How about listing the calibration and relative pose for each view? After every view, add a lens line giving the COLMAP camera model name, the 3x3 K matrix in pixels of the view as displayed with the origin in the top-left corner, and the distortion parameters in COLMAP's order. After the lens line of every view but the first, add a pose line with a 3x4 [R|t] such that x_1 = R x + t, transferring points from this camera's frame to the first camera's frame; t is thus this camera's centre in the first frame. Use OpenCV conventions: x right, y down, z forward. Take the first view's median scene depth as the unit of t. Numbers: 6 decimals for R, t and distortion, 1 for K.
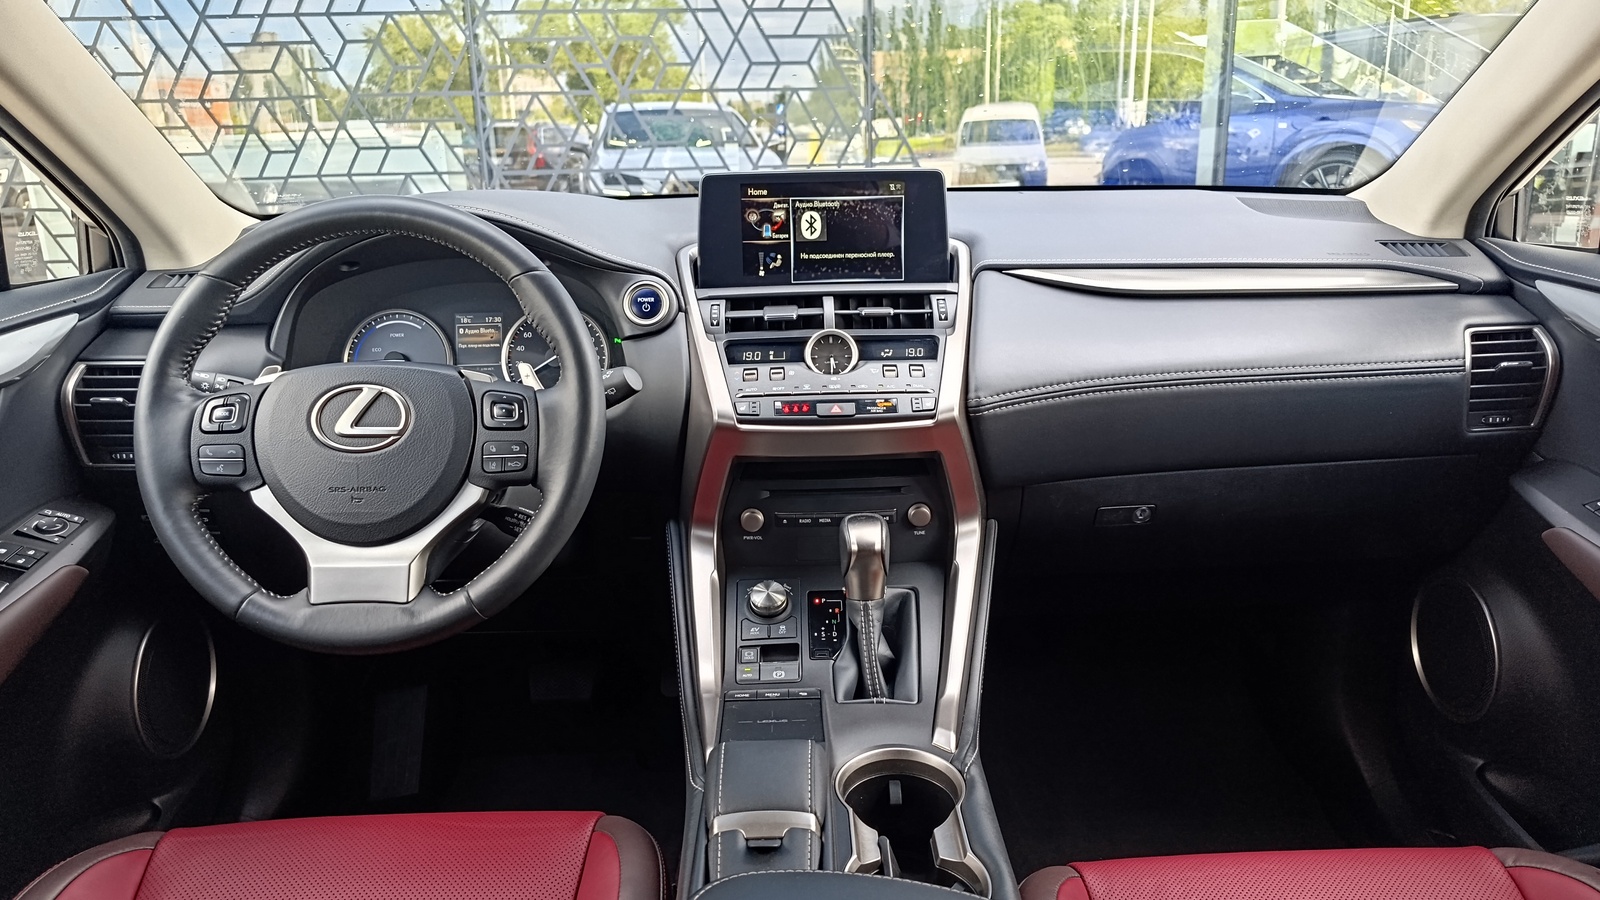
lens RADIAL K [[1064.8, 0, 800.0], [0, 1064.8, 450.0], [0, 0, 1]] dist [0.059047, -0.064003]
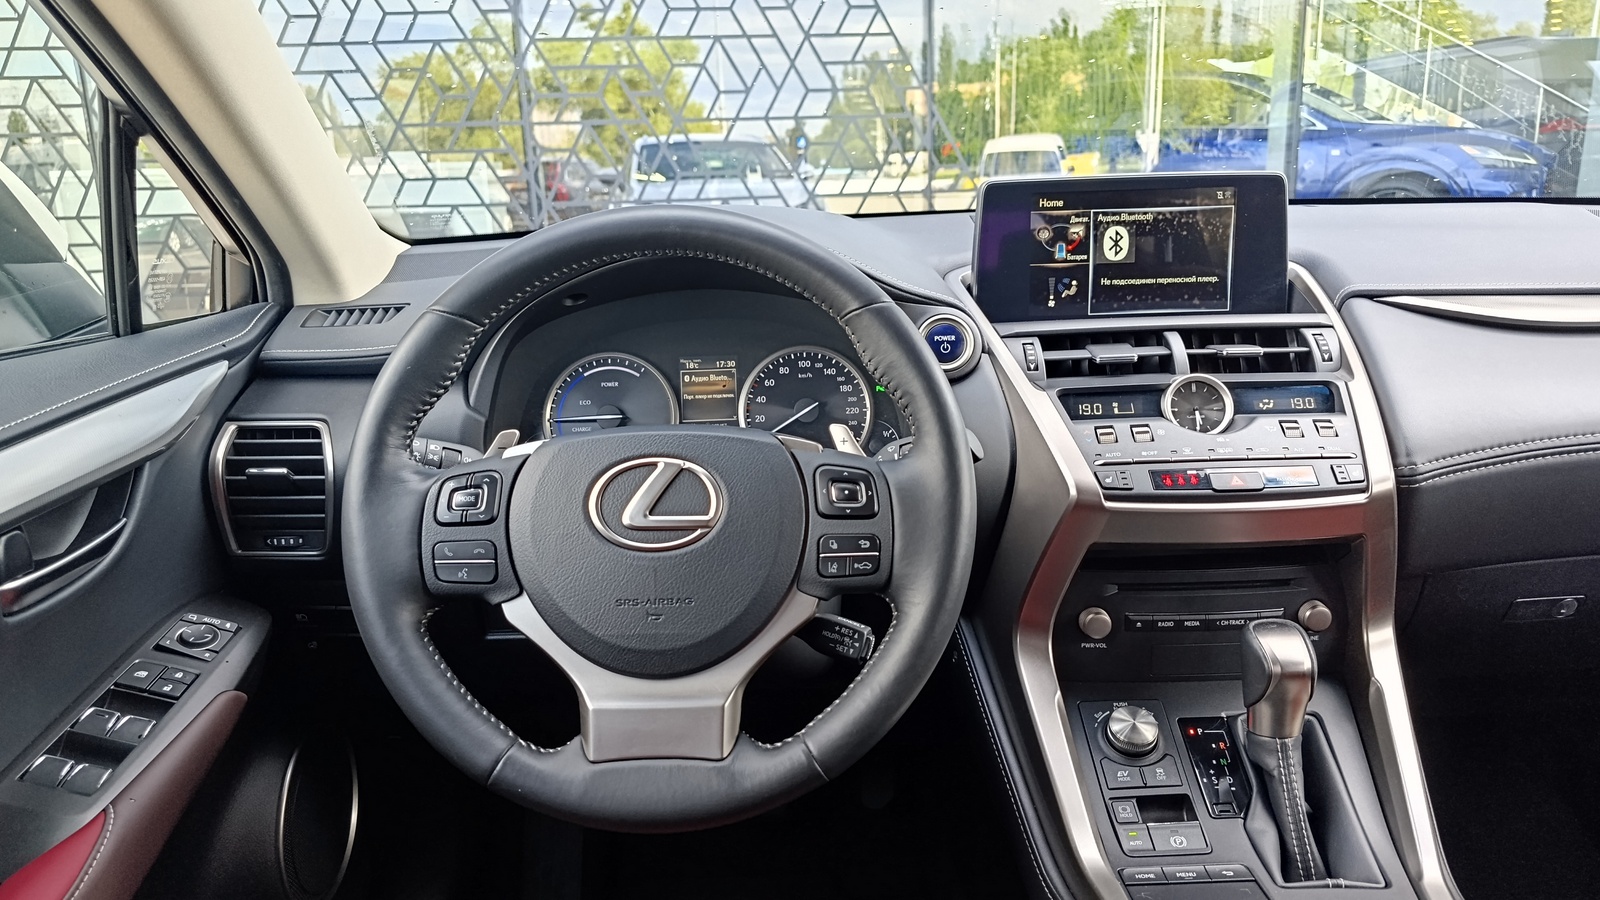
lens RADIAL K [[1064.8, 0, 800.0], [0, 1064.8, 450.0], [0, 0, 1]] dist [0.059047, -0.064003]
pose [[0.999968, -0.005015, -0.006269, -0.246258], [0.004826, 0.999543, -0.029832, -0.035771], [0.006416, 0.029800, 0.999535, 0.218184]]
